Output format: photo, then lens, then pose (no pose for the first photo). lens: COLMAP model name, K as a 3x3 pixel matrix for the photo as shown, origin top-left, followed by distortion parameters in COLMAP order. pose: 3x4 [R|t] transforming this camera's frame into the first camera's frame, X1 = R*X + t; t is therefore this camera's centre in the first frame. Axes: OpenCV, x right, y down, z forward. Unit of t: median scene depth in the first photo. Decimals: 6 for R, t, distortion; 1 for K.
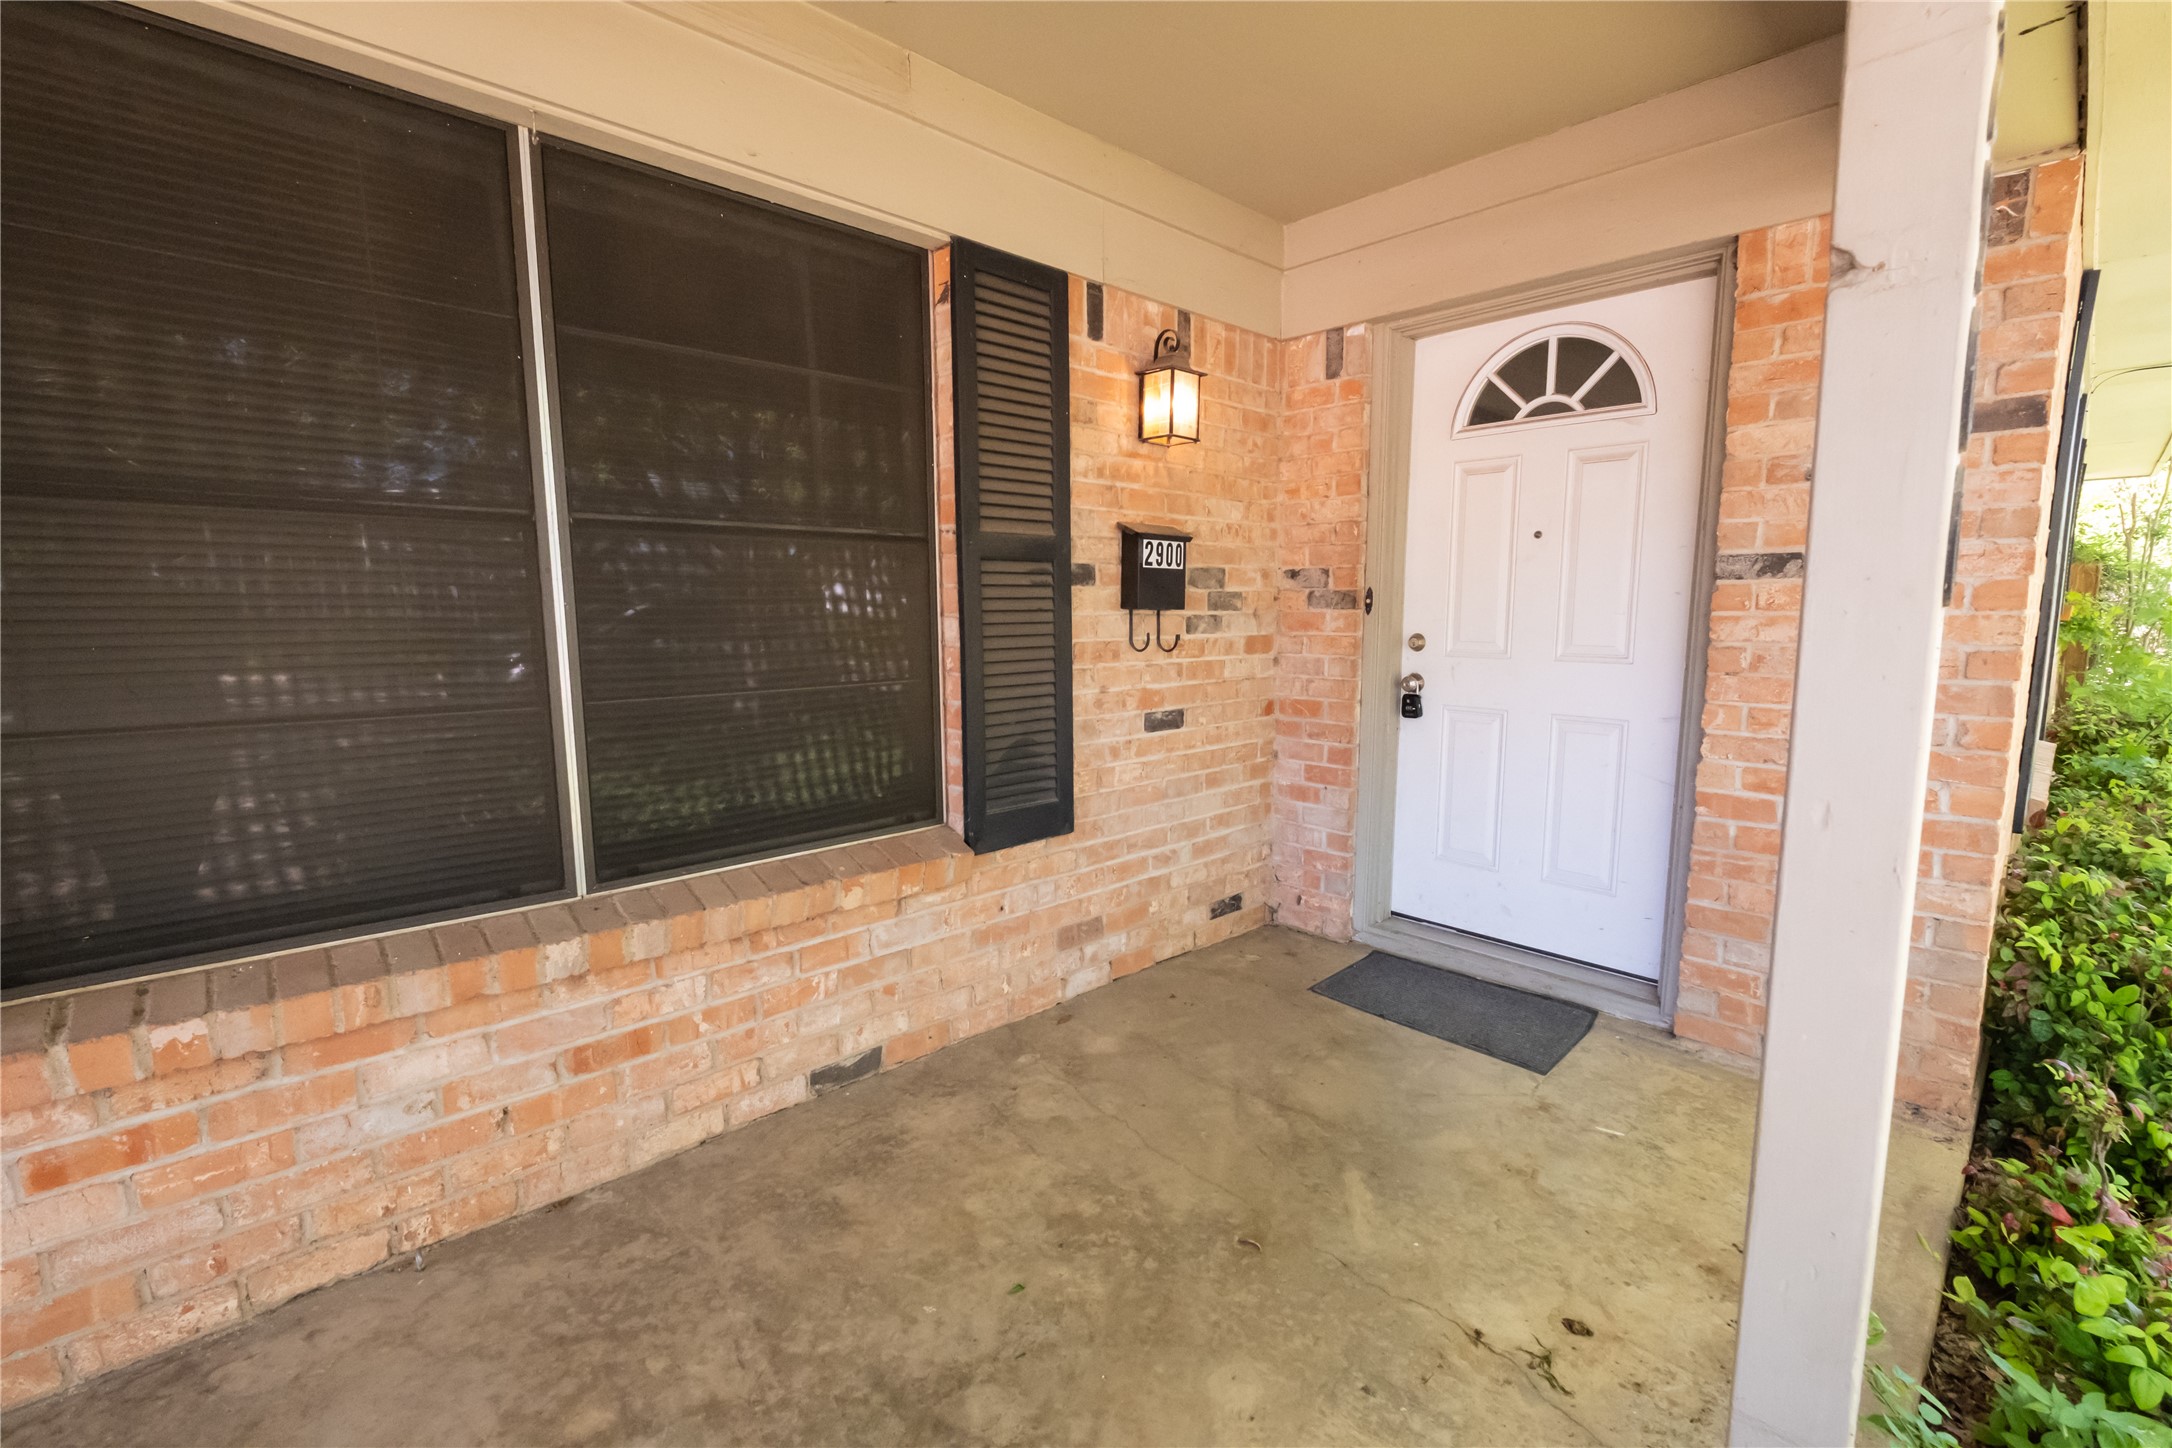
lens RADIAL K [[930.3, 0, 1088.0], [0, 930.3, 722.5], [0, 0, 1]] dist [-0.006902, -0.000205]
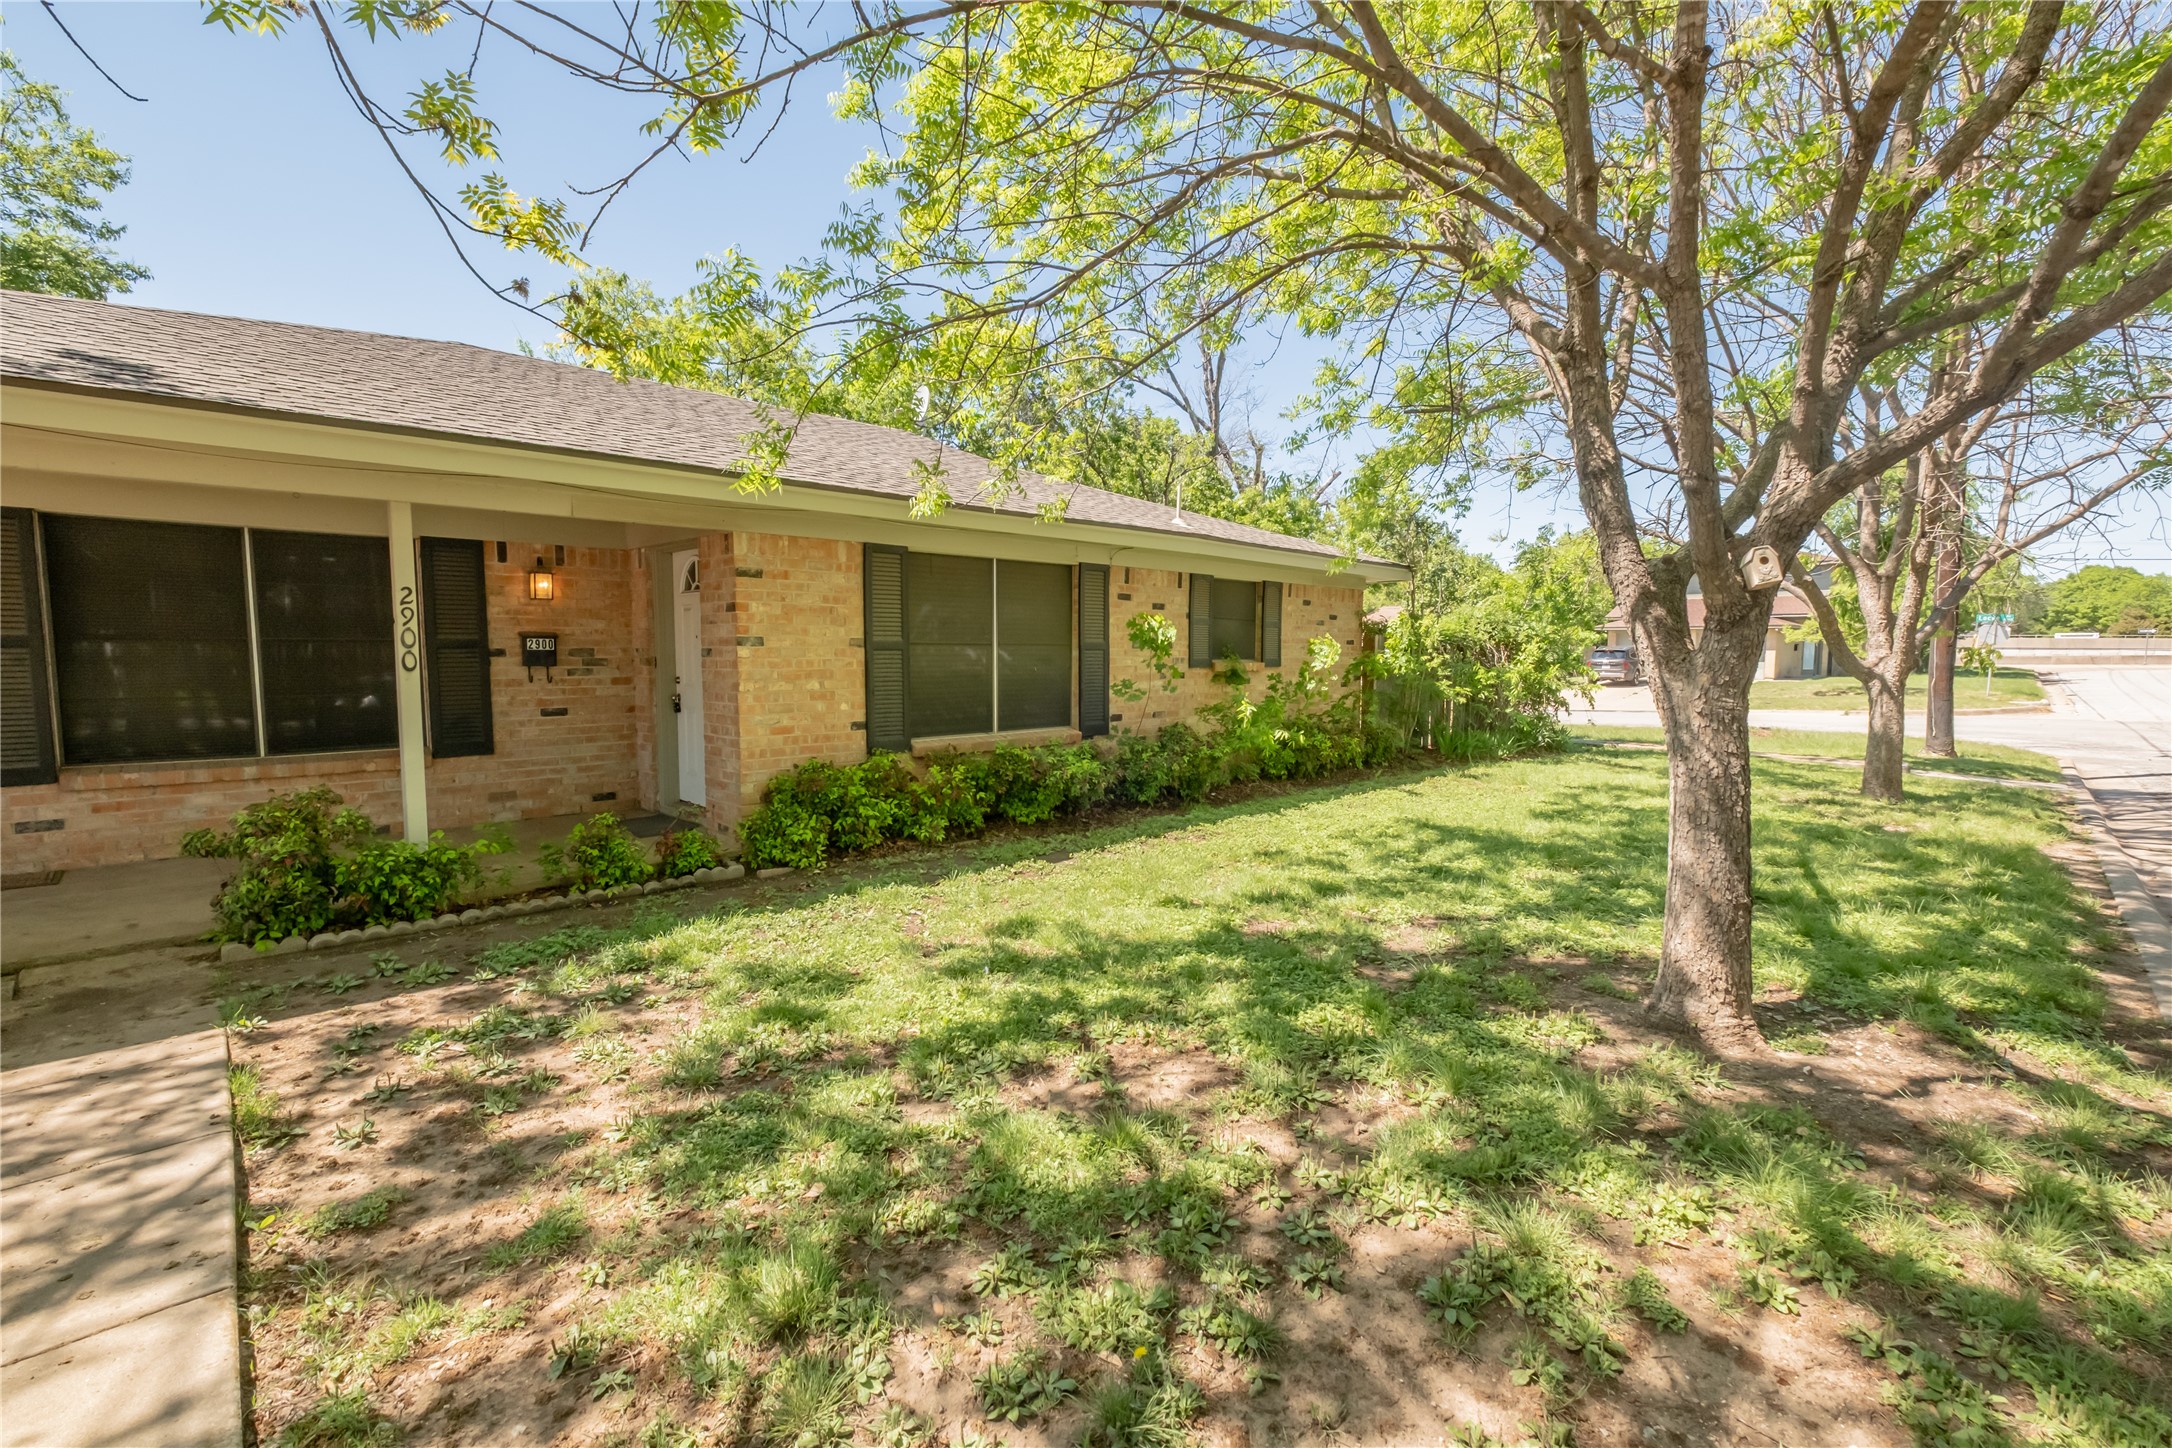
lens RADIAL K [[930.3, 0, 1084.1], [0, 930.3, 725.8], [0, 0, 1]] dist [-0.006902, -0.000205]
pose [[0.999978, 0.004429, 0.005003, 1.563732], [-0.004204, 0.999015, -0.044177, 0.144764], [-0.005194, 0.044155, 0.999011, -1.515988]]
